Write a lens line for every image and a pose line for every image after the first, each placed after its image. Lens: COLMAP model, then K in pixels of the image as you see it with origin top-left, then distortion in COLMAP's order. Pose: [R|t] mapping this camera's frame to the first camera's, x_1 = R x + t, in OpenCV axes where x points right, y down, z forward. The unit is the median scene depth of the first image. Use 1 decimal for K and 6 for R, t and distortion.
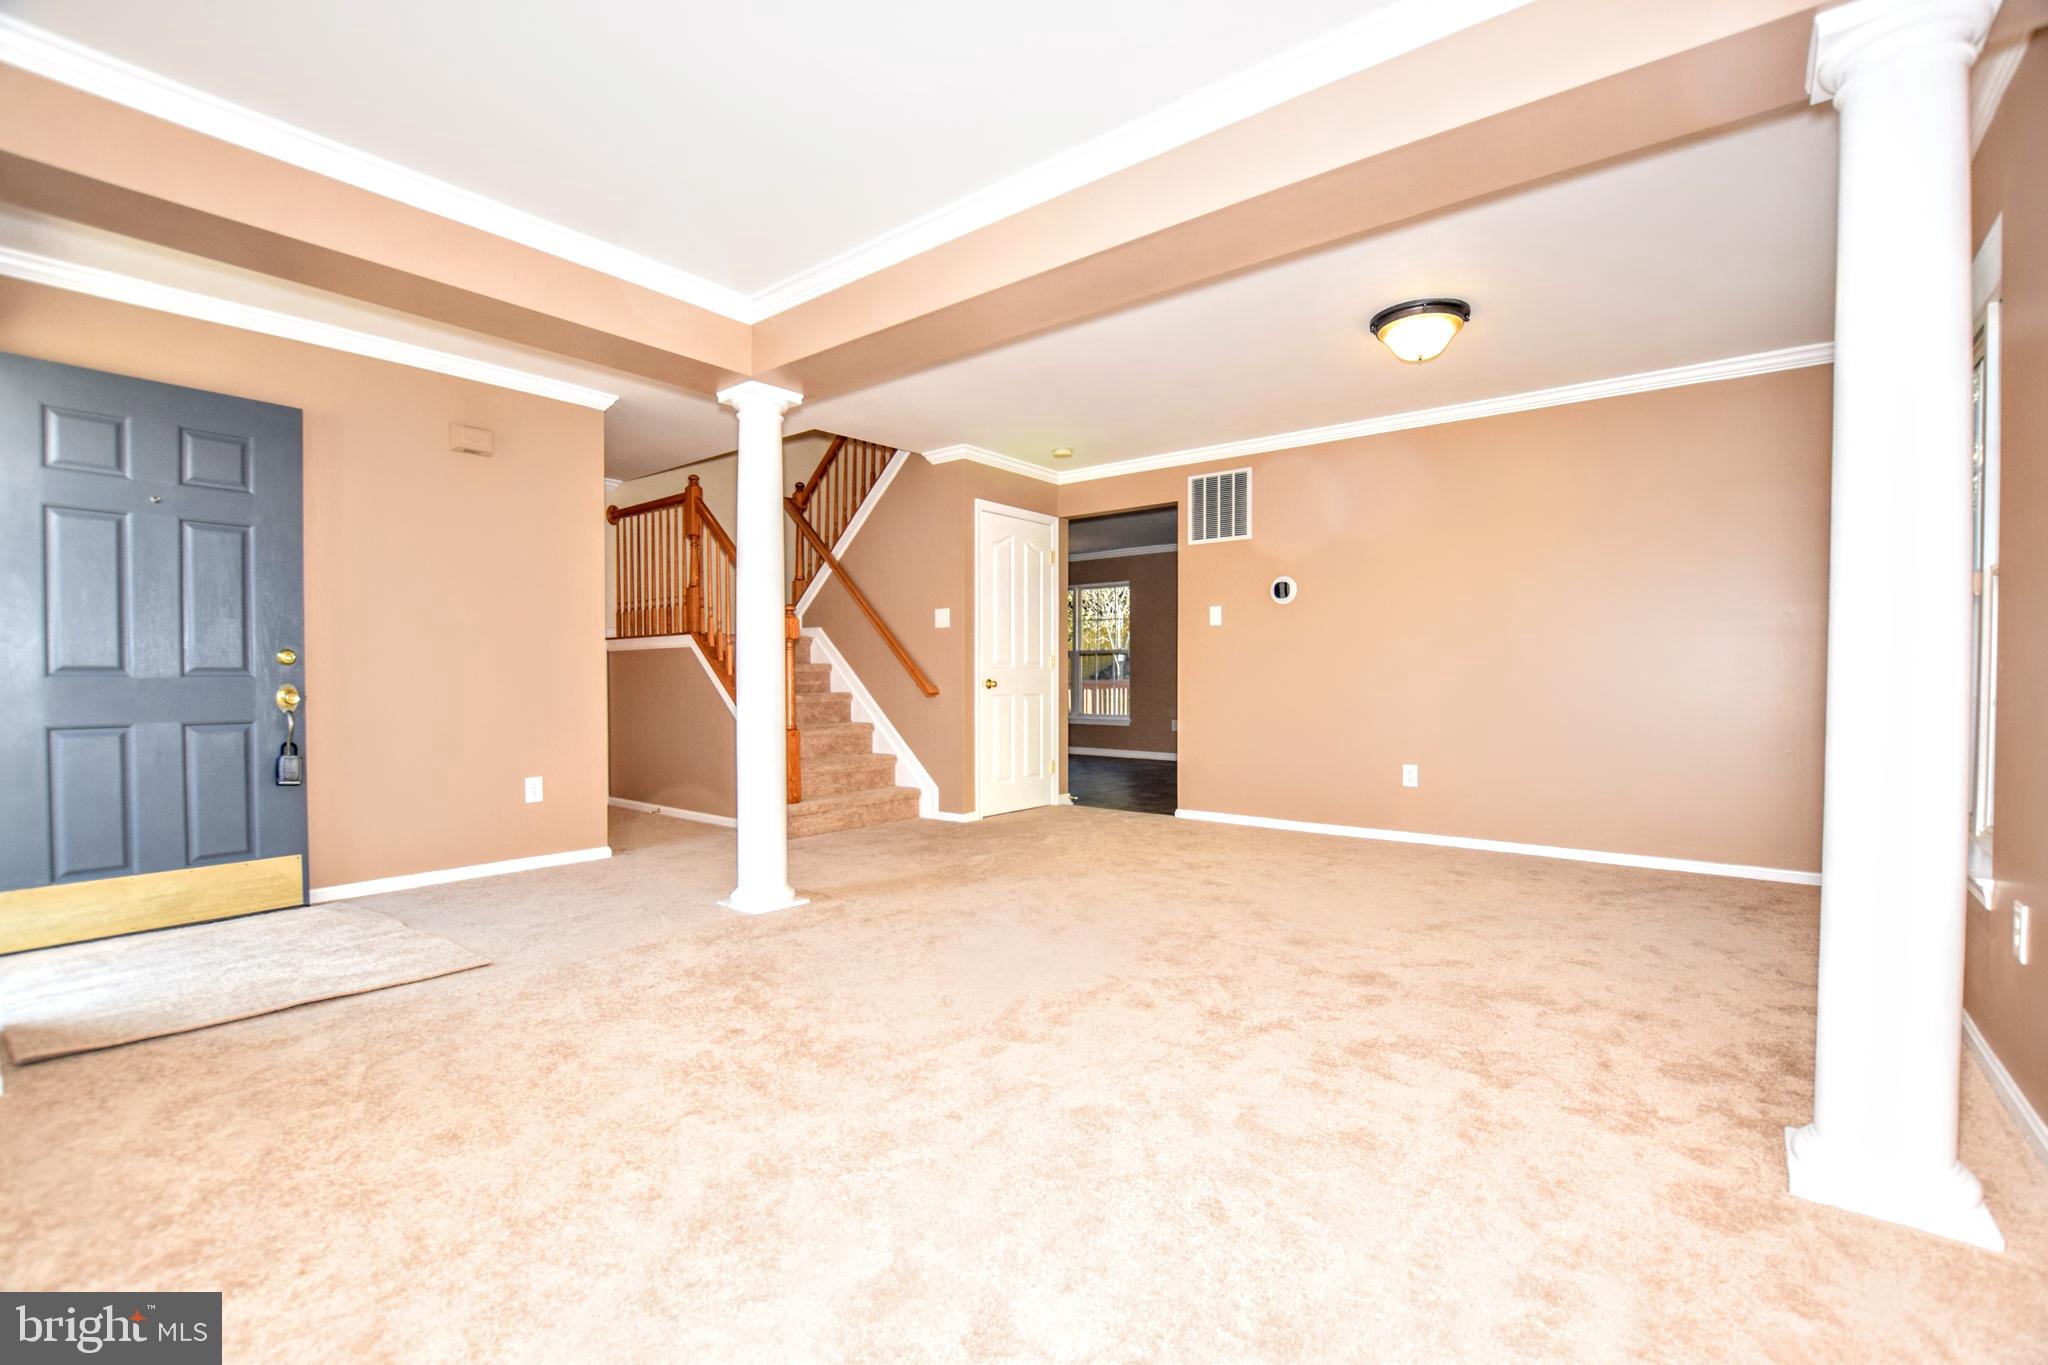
lens RADIAL K [[898.5, 0, 1025.7], [0, 898.5, 695.7], [0, 0, 1]] dist [-0.034989, 0.005460]
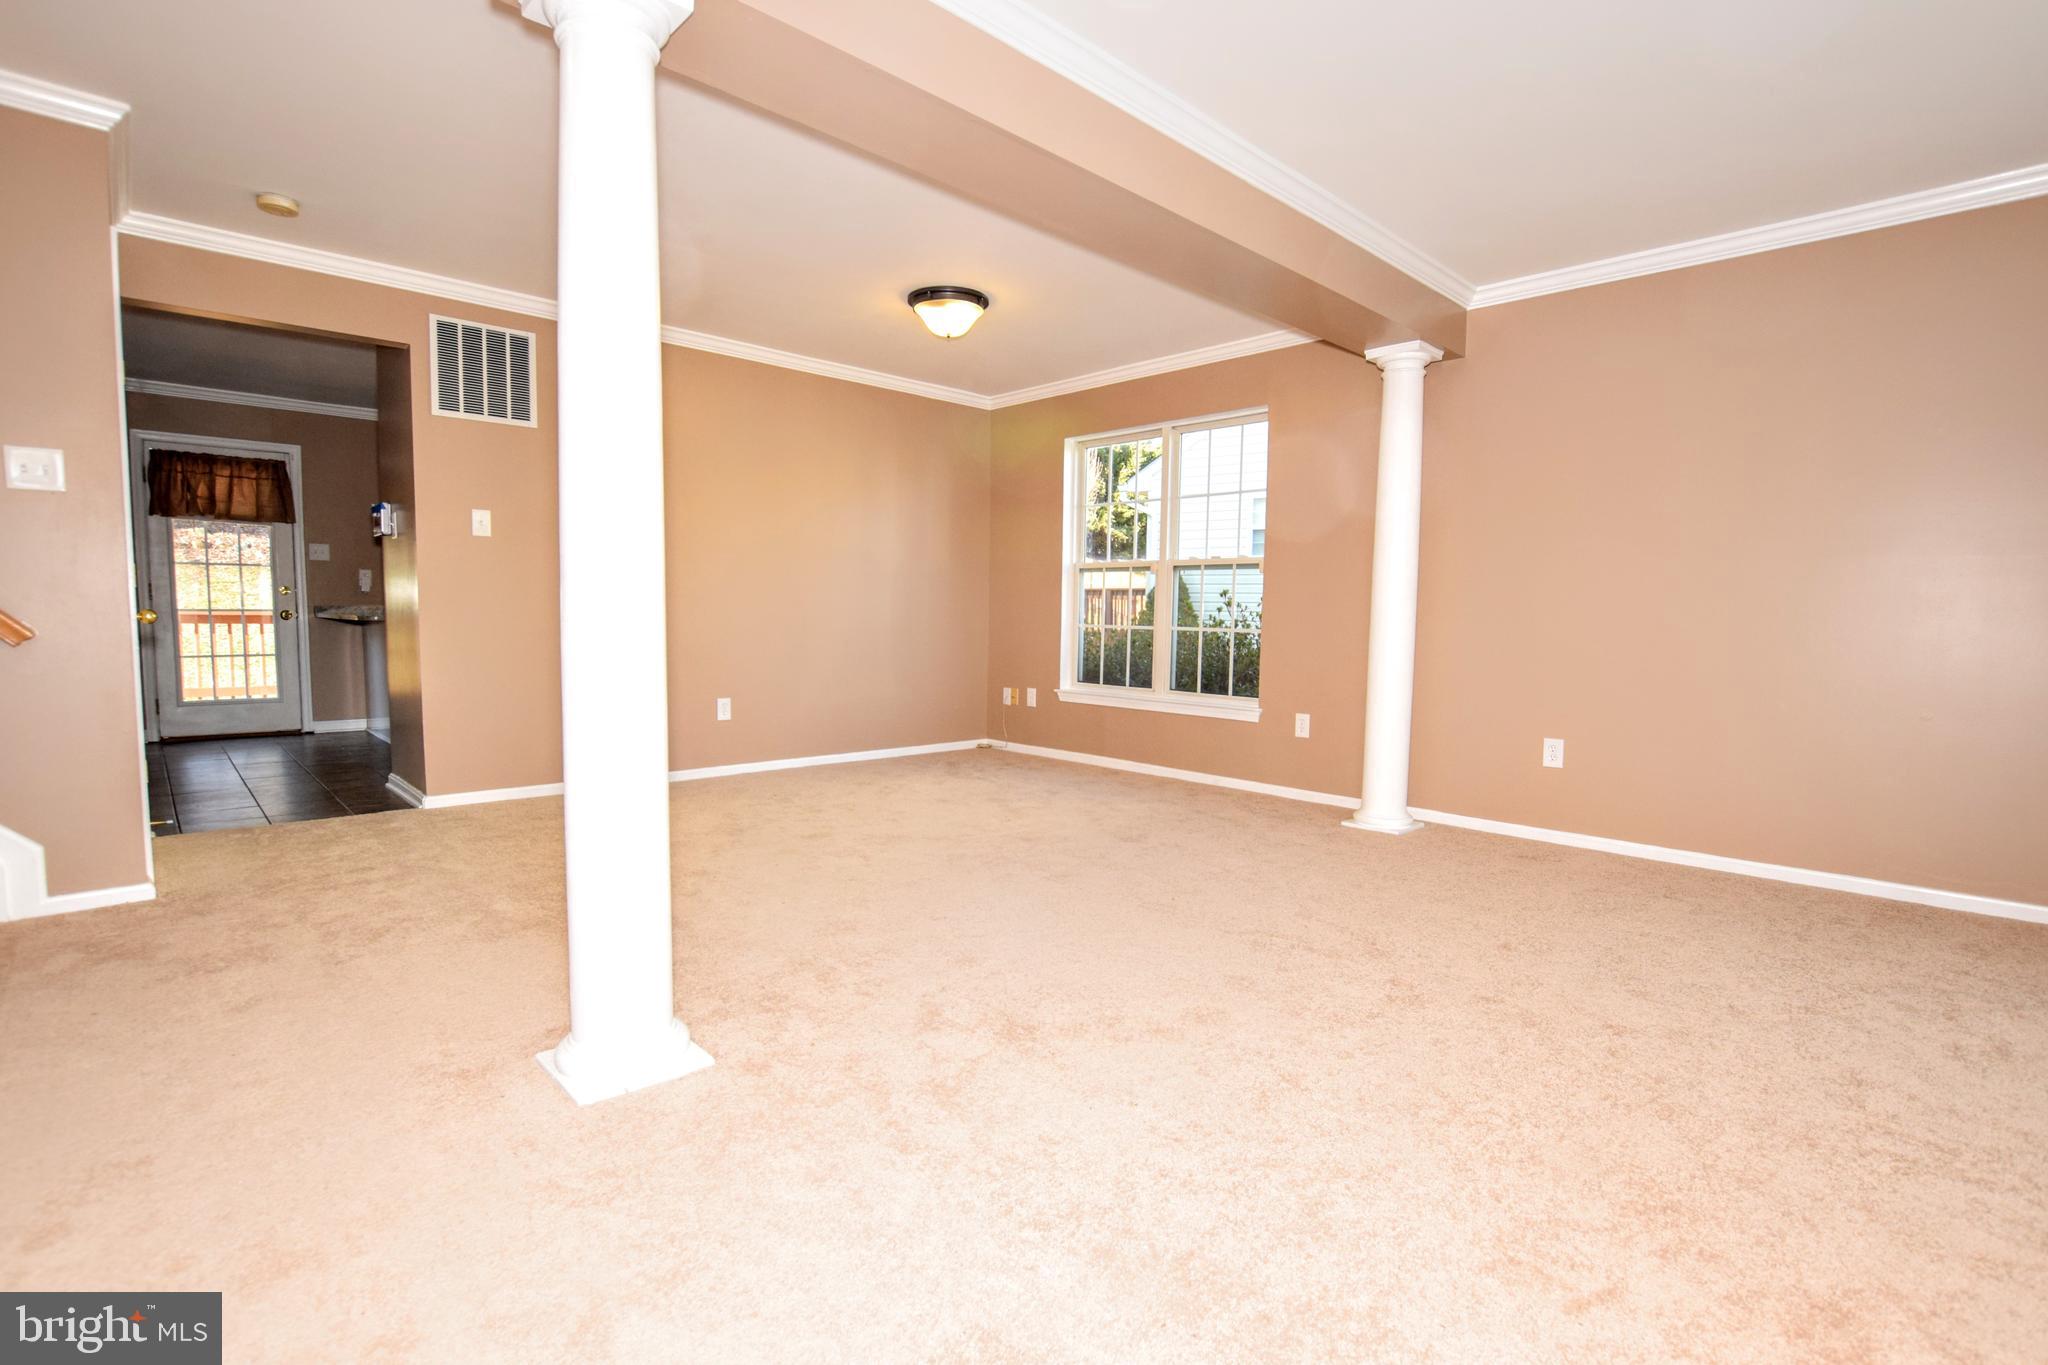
lens RADIAL K [[968.4, 0, 1024.0], [0, 968.4, 682.5], [0, 0, 1]] dist [-0.003152, -0.000465]
pose [[0.144977, -0.068414, 0.987067, -0.542460], [0.006397, 0.997651, 0.068208, -0.010665], [-0.989414, -0.003575, 0.145074, 0.474747]]
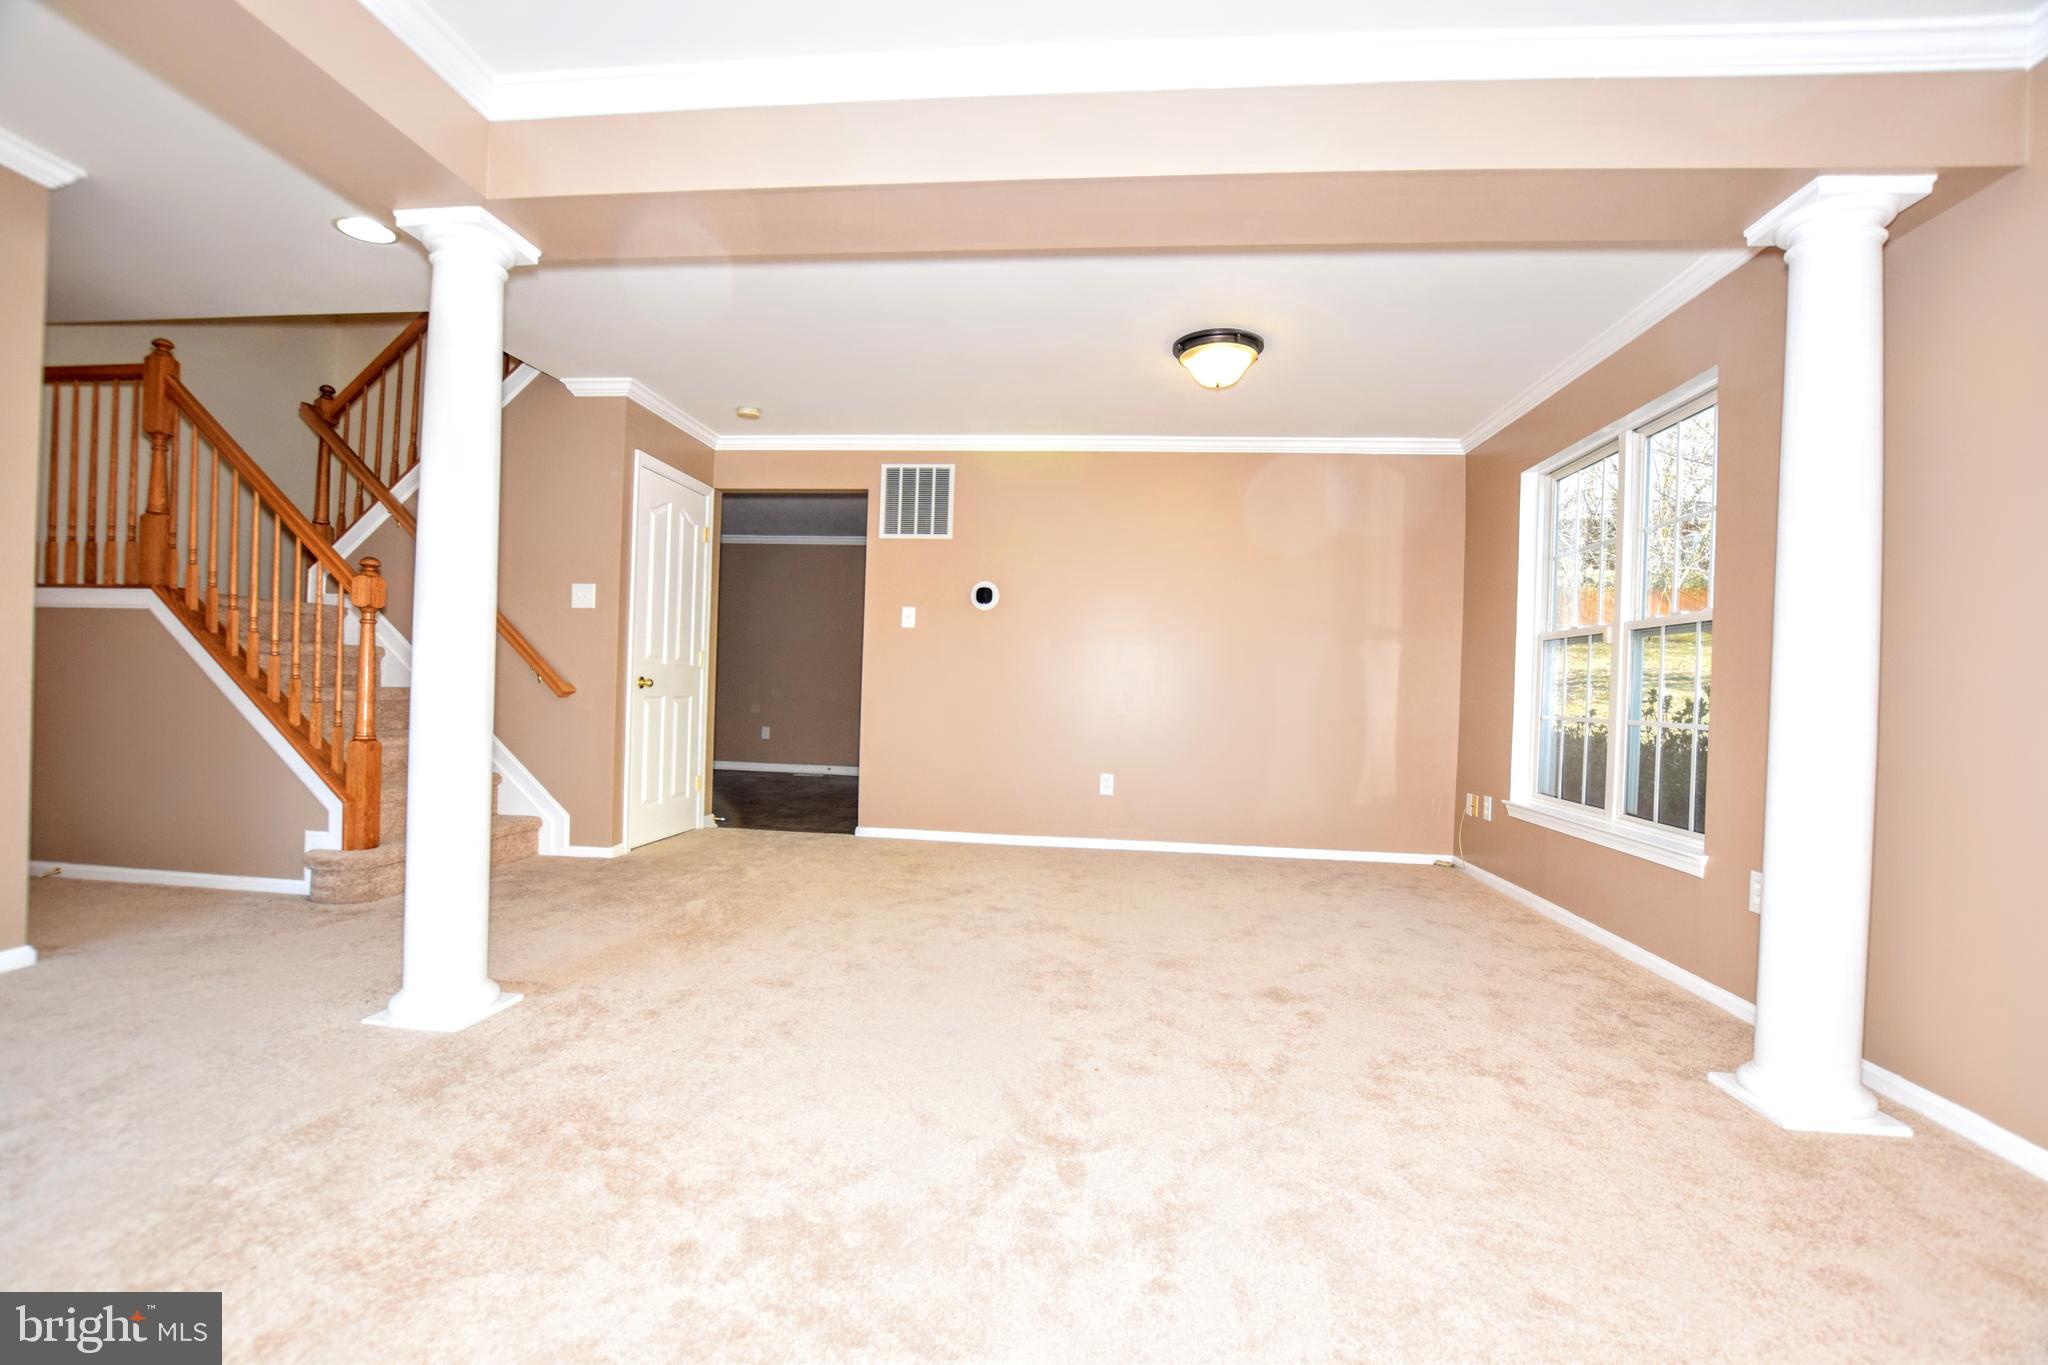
lens RADIAL K [[898.5, 0, 1025.7], [0, 898.5, 695.7], [0, 0, 1]] dist [-0.034989, 0.005460]
pose [[0.841074, 0.025009, 0.540342, -0.199274], [-0.021843, 0.999686, -0.012269, 0.001169], [-0.540479, -0.001484, 0.841356, 0.158562]]
